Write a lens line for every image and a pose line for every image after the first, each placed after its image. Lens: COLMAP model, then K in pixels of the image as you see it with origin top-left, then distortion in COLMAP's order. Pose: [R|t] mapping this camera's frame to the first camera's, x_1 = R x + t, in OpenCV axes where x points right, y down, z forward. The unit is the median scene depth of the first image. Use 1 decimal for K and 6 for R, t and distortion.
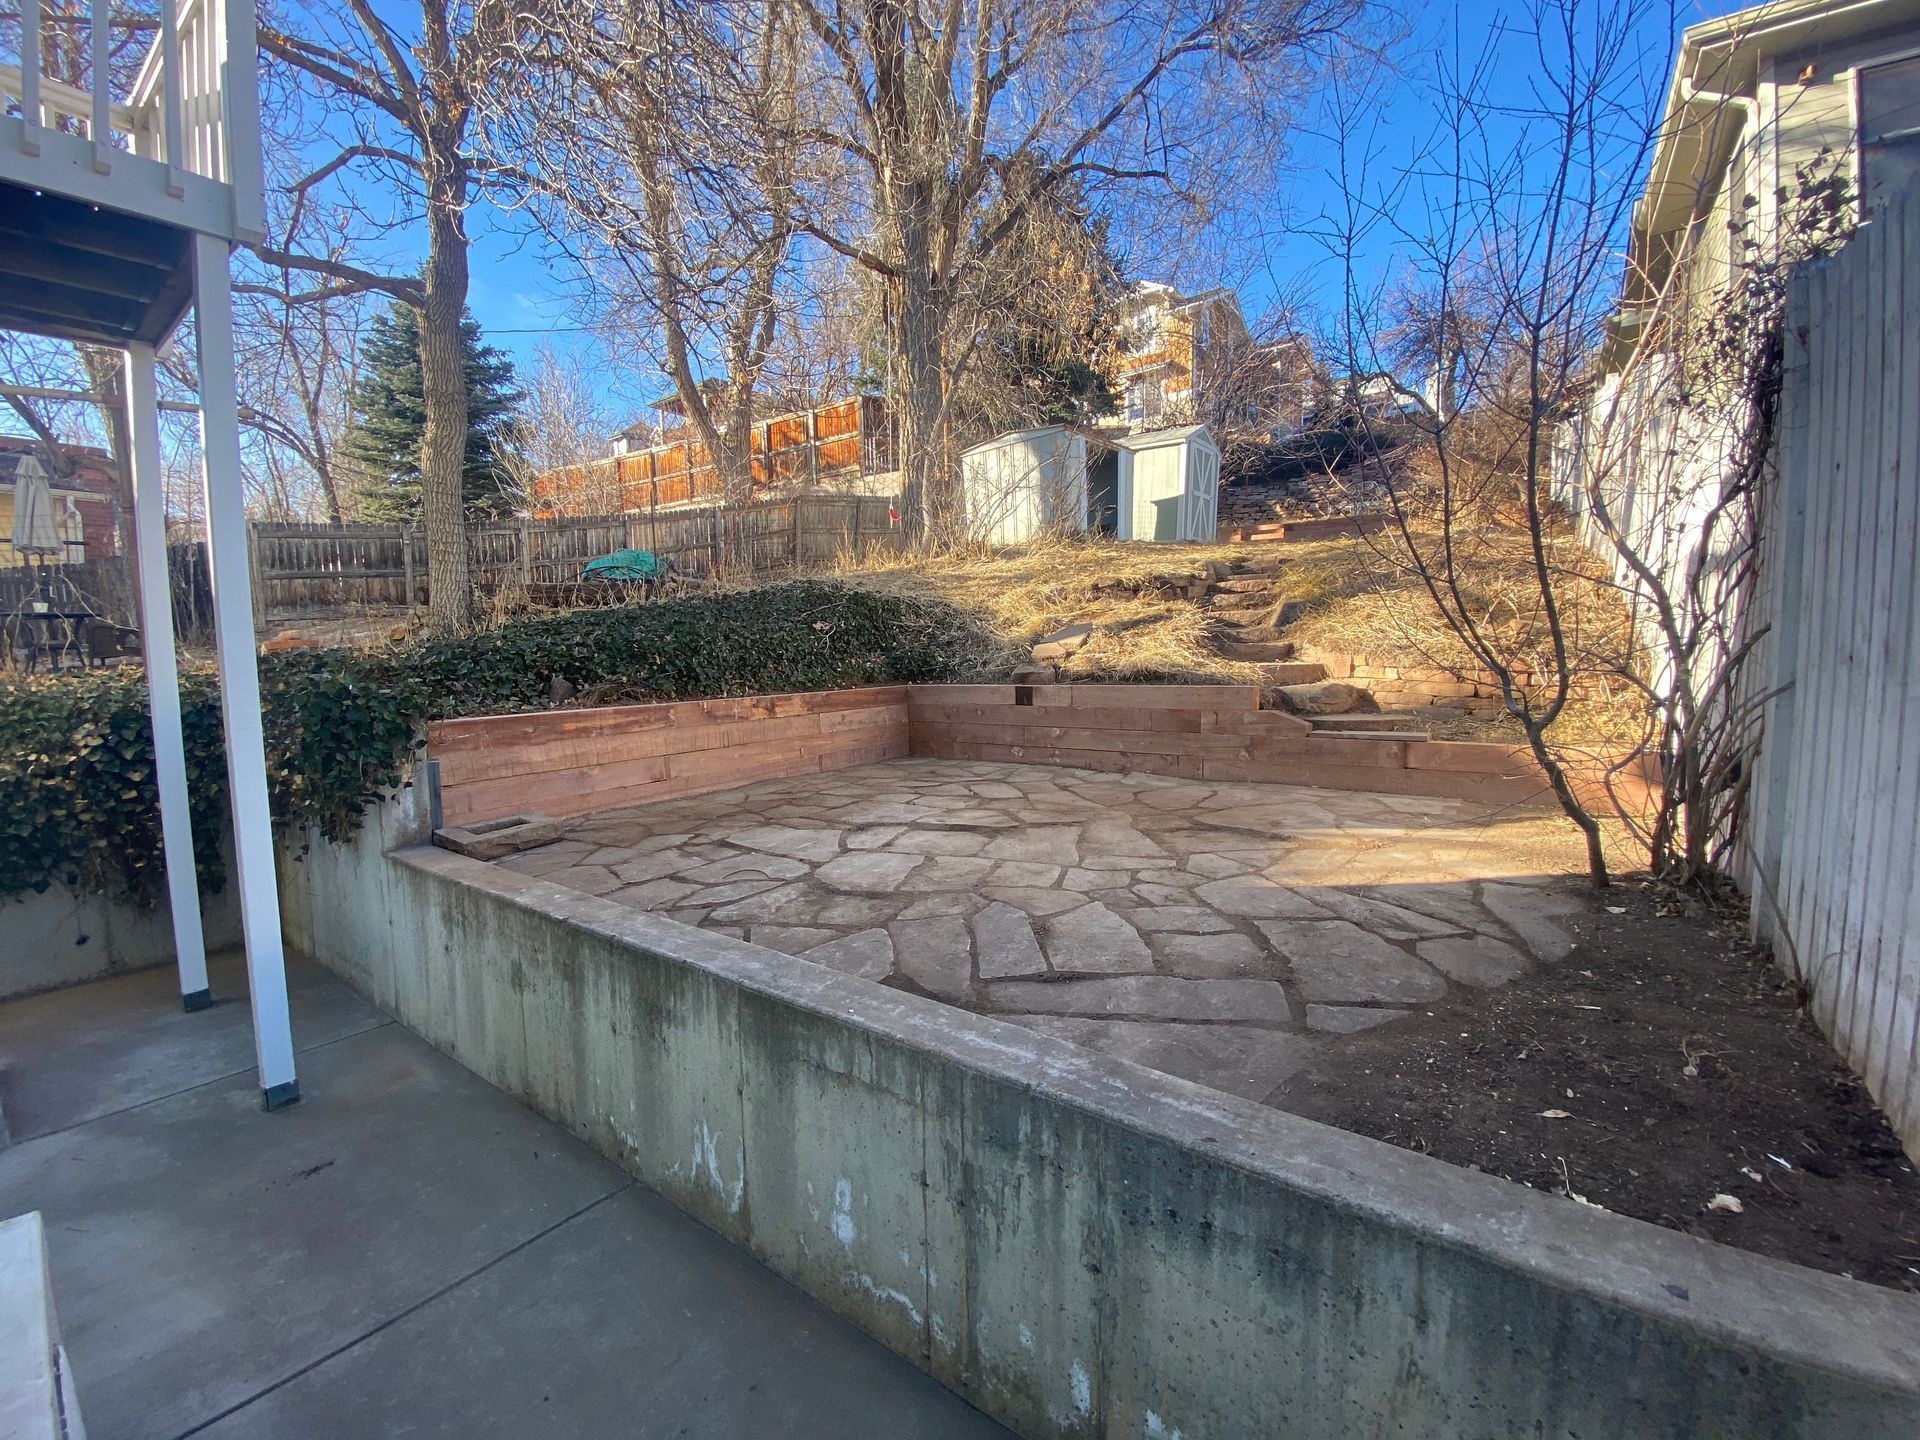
lens RADIAL K [[776.0, 0, 958.0], [0, 776.0, 730.2], [0, 0, 1]] dist [0.012943, -0.017267]
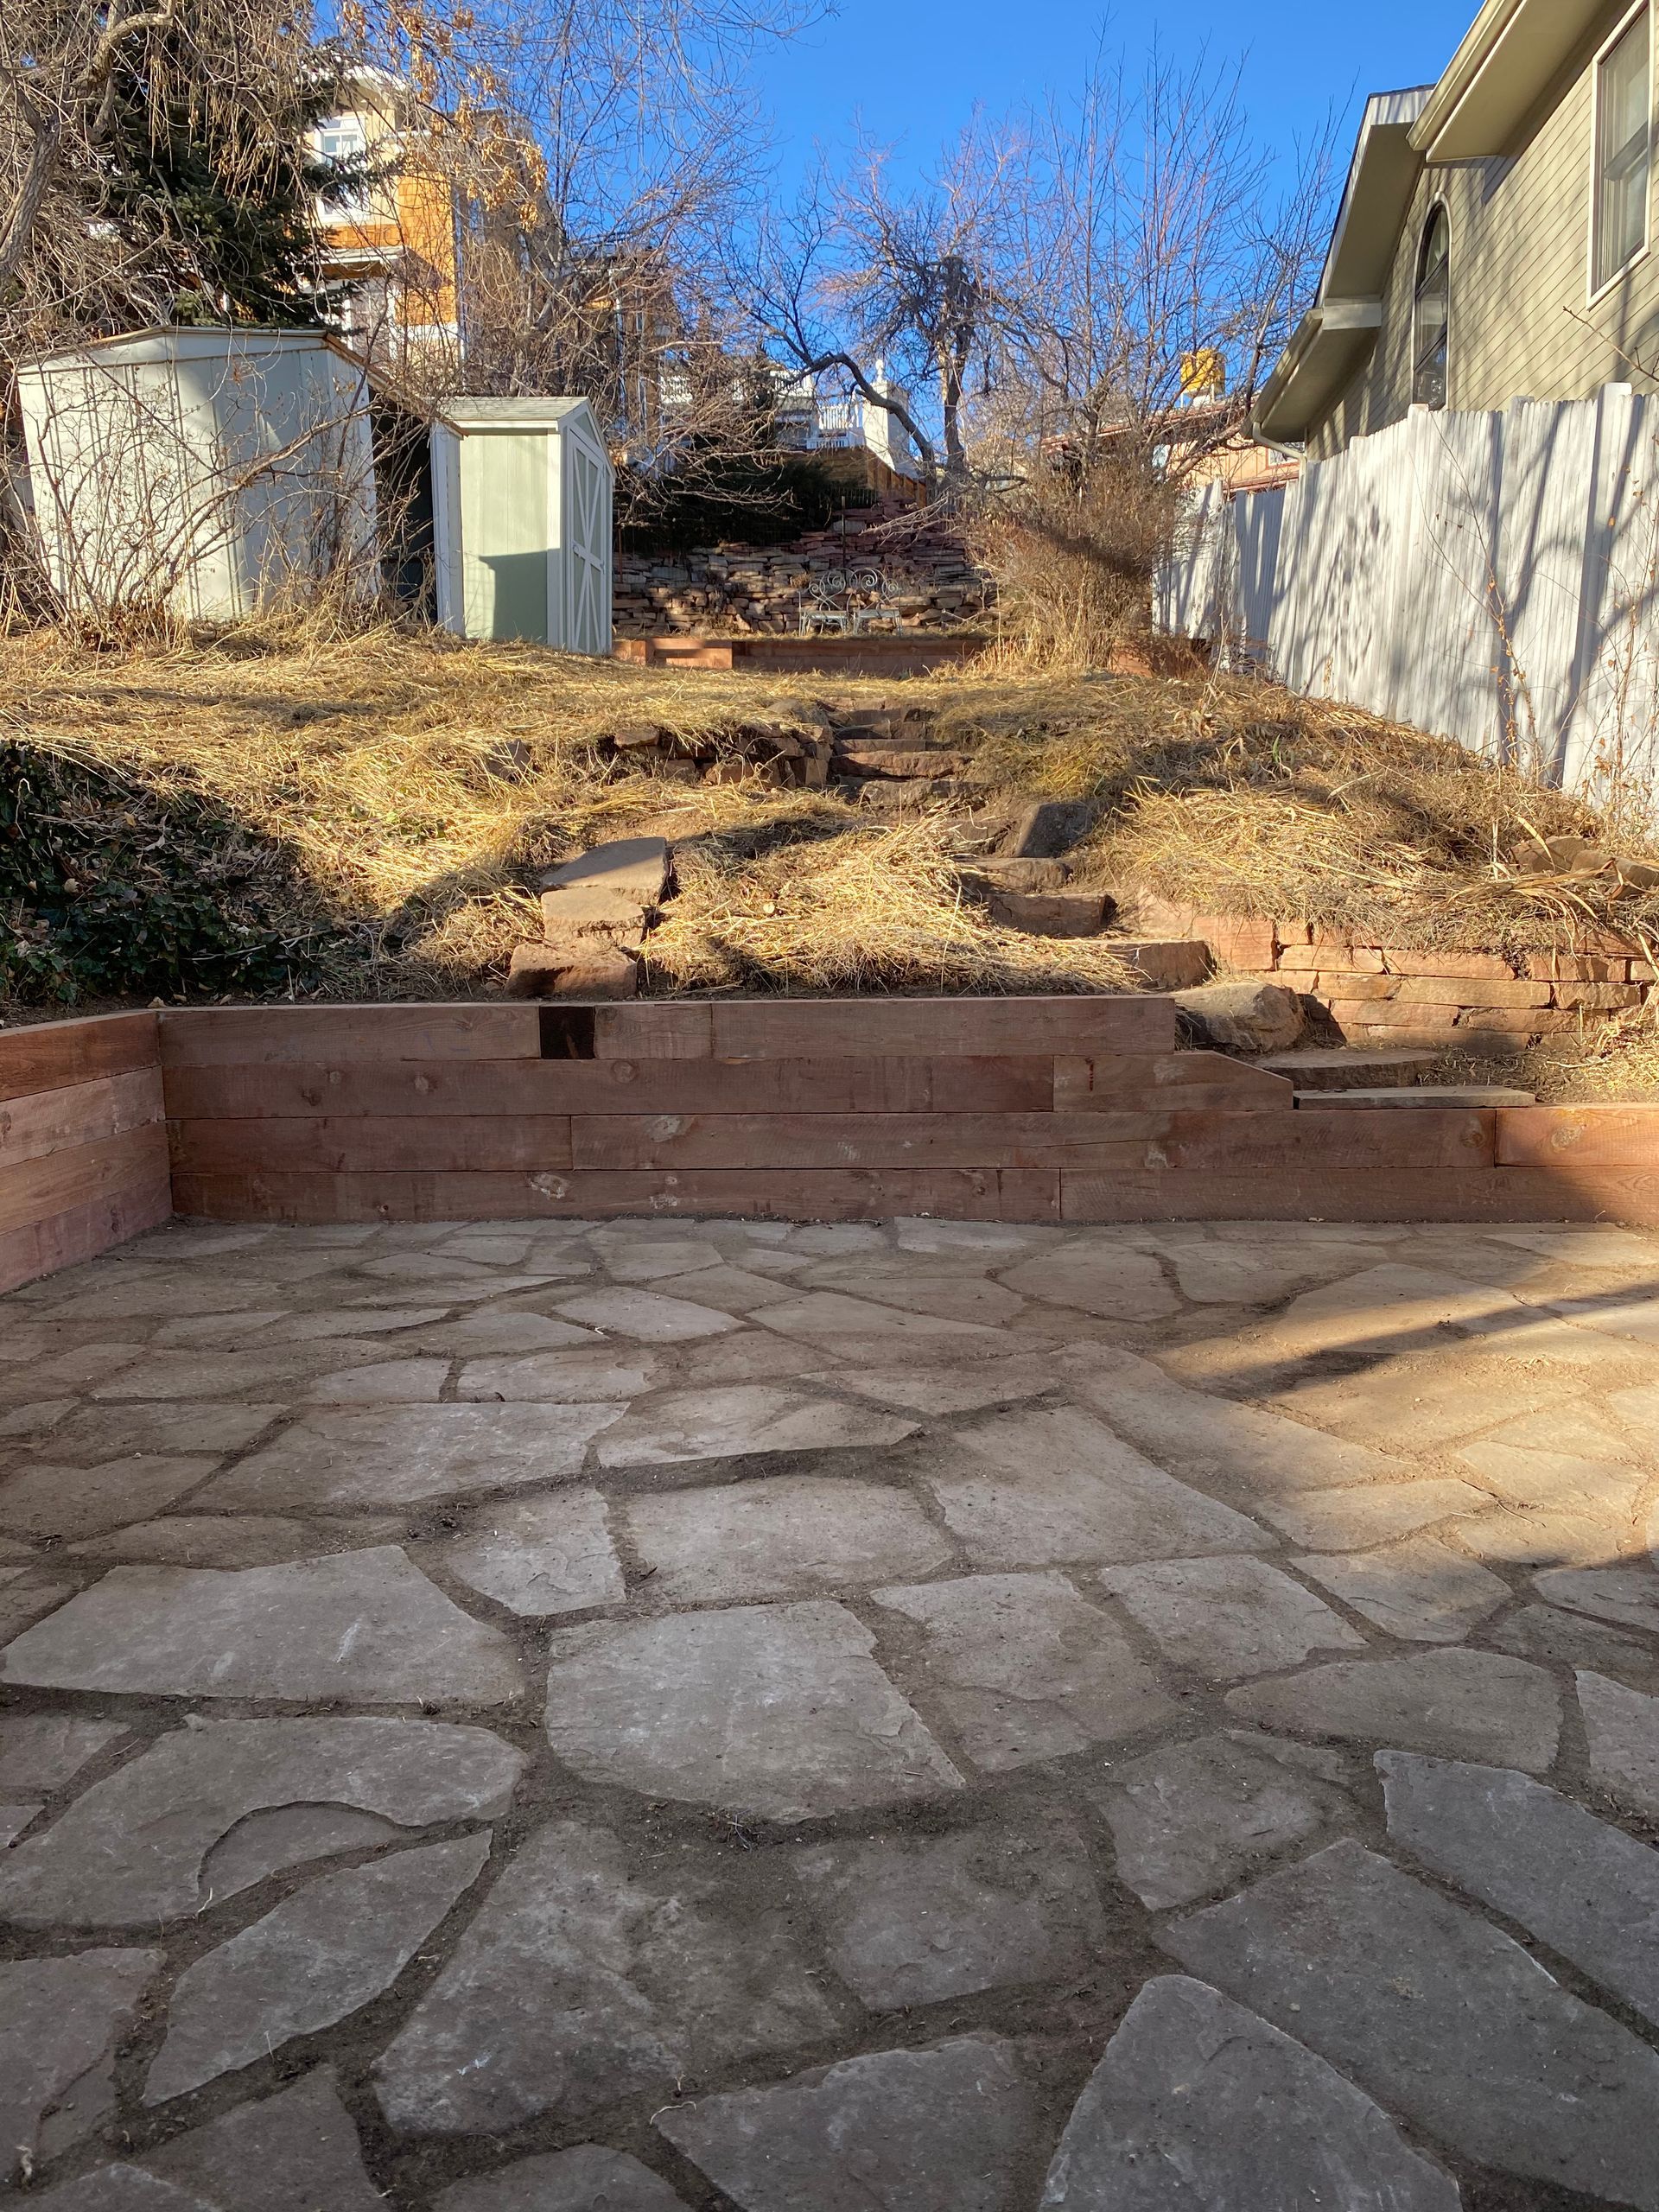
lens RADIAL K [[1697.3, 0, 838.3], [0, 1697.3, 1091.7], [0, 0, 1]] dist [0.011456, -0.005064]
pose [[0.855238, -0.052356, 0.515585, -0.212082], [0.047647, 0.998614, 0.022369, -0.028212], [-0.516041, 0.005435, 0.856547, 0.244101]]
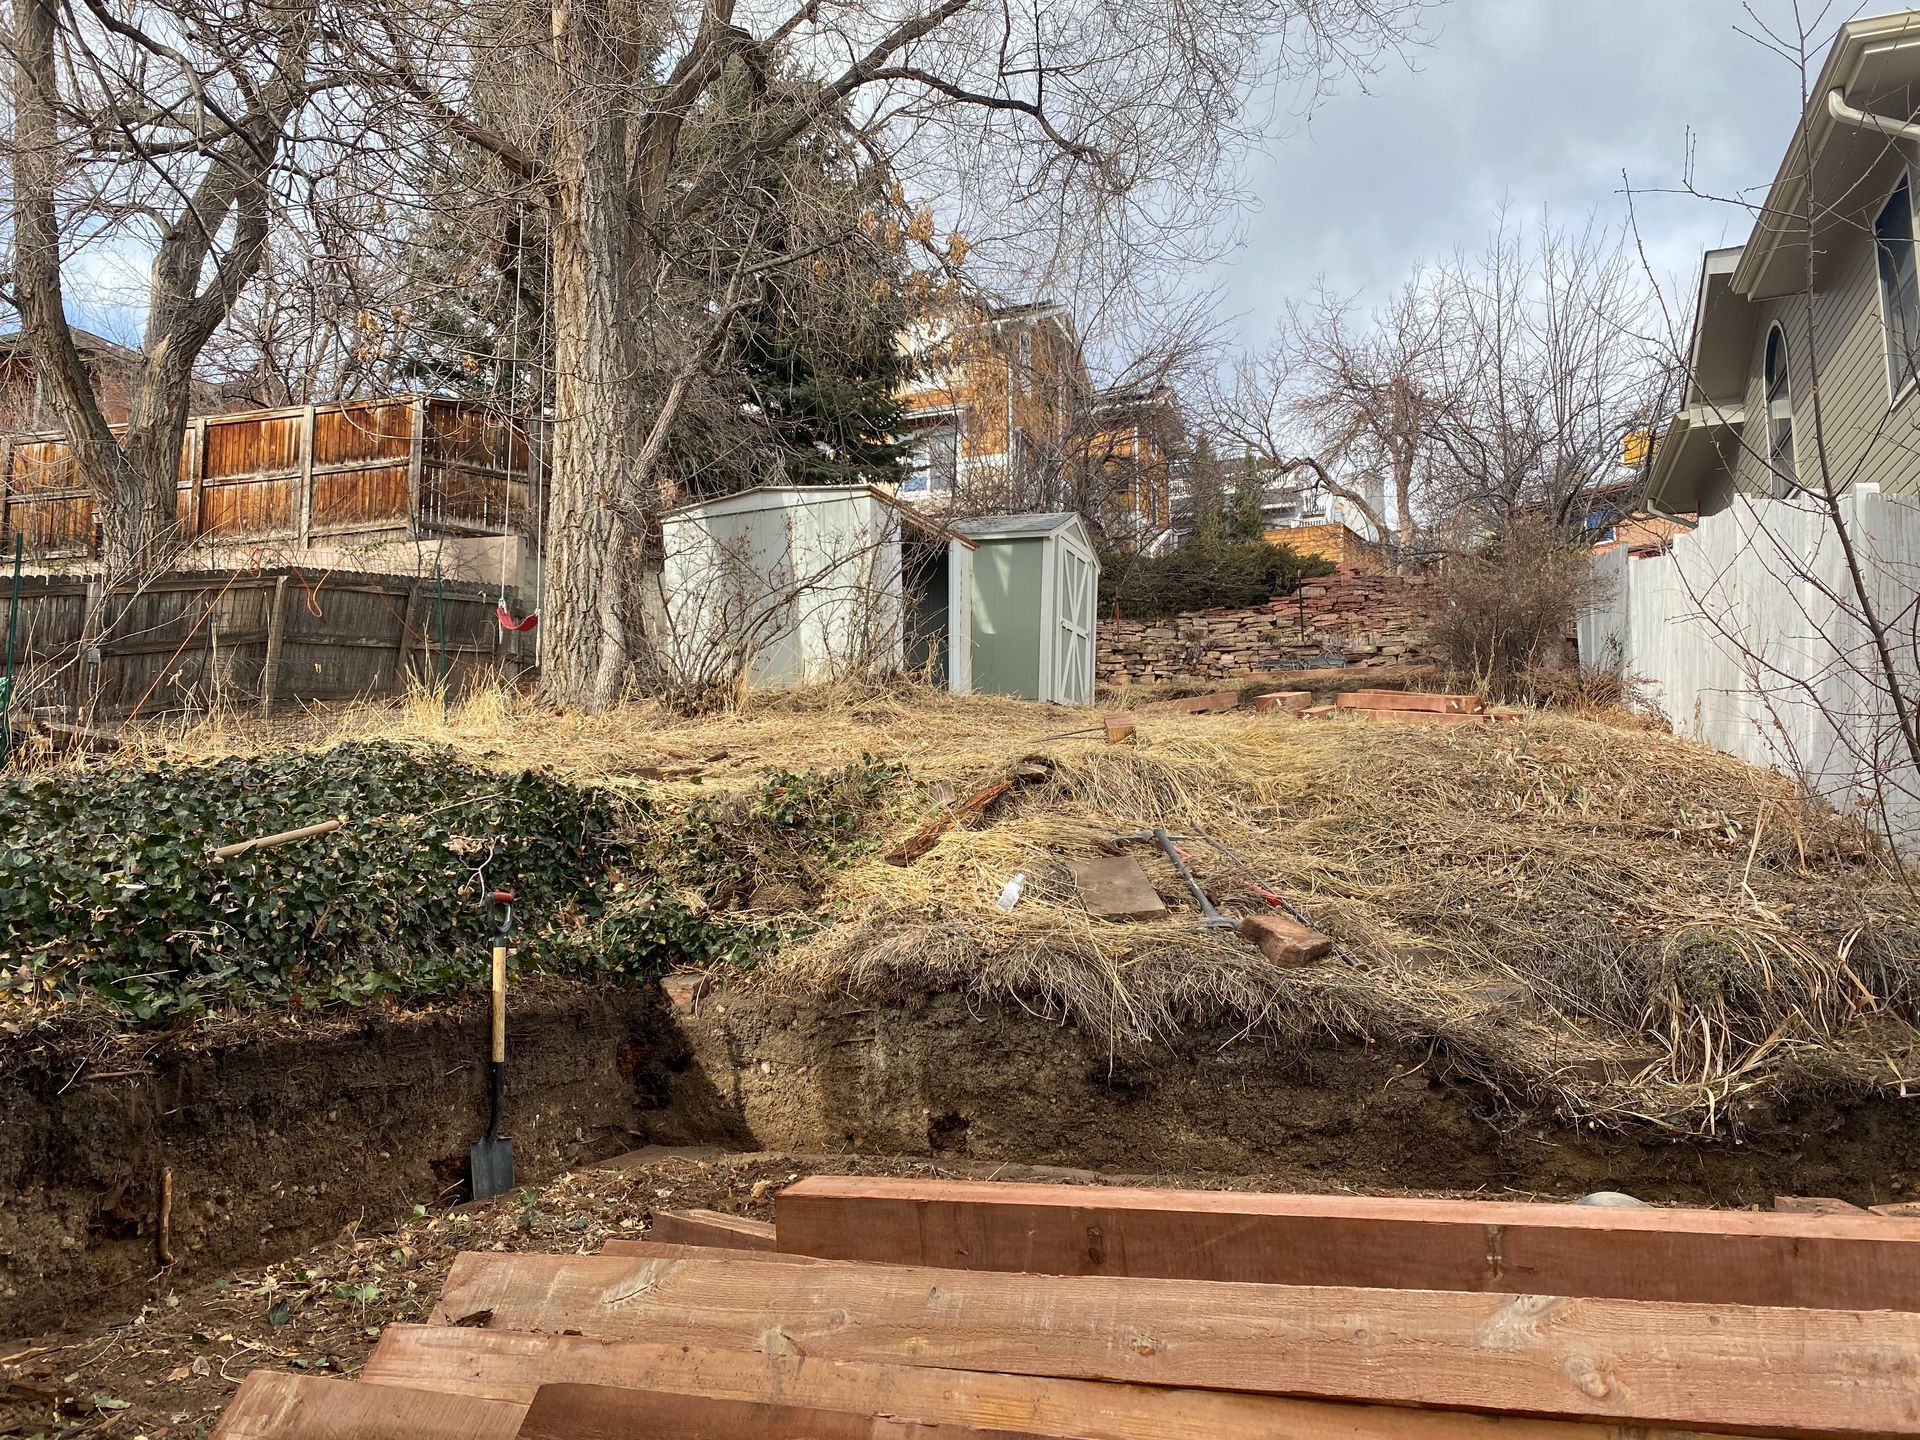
lens RADIAL K [[1473.3, 0, 980.3], [0, 1473.3, 702.5], [0, 0, 1]] dist [0.011456, -0.005064]
pose [[0.954973, 0.056648, 0.291235, -0.157792], [0.011281, 0.973961, -0.226437, -0.022116], [-0.296479, 0.219526, 0.929467, 0.103976]]
